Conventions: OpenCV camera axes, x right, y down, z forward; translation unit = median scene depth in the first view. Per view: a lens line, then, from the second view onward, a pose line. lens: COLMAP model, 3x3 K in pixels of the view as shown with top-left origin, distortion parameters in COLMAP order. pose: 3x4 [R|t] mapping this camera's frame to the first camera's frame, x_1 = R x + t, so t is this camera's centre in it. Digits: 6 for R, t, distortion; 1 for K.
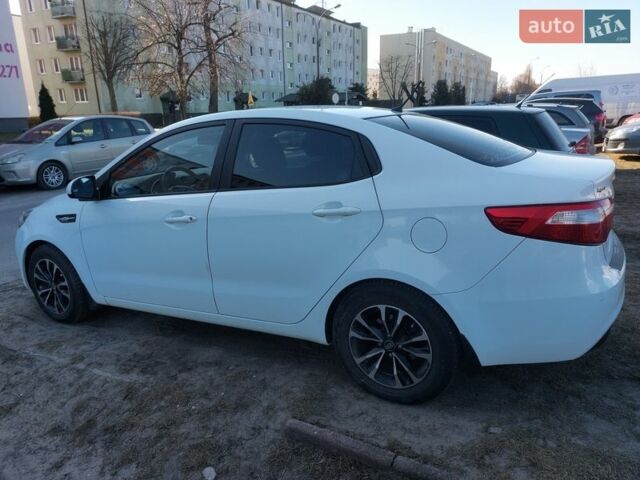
lens RADIAL K [[458.4, 0, 328.5], [0, 458.4, 238.9], [0, 0, 1]] dist [0.035721, -0.026450]
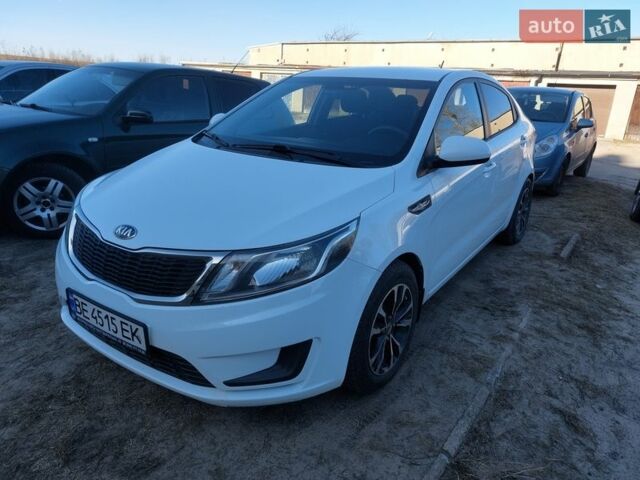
lens RADIAL K [[458.4, 0, 328.5], [0, 458.4, 238.9], [0, 0, 1]] dist [0.035721, -0.026450]
pose [[0.127325, -0.242042, 0.961875, -1.651892], [0.267071, 0.942318, 0.201768, -0.229396], [-0.955229, 0.231198, 0.184623, 1.318923]]
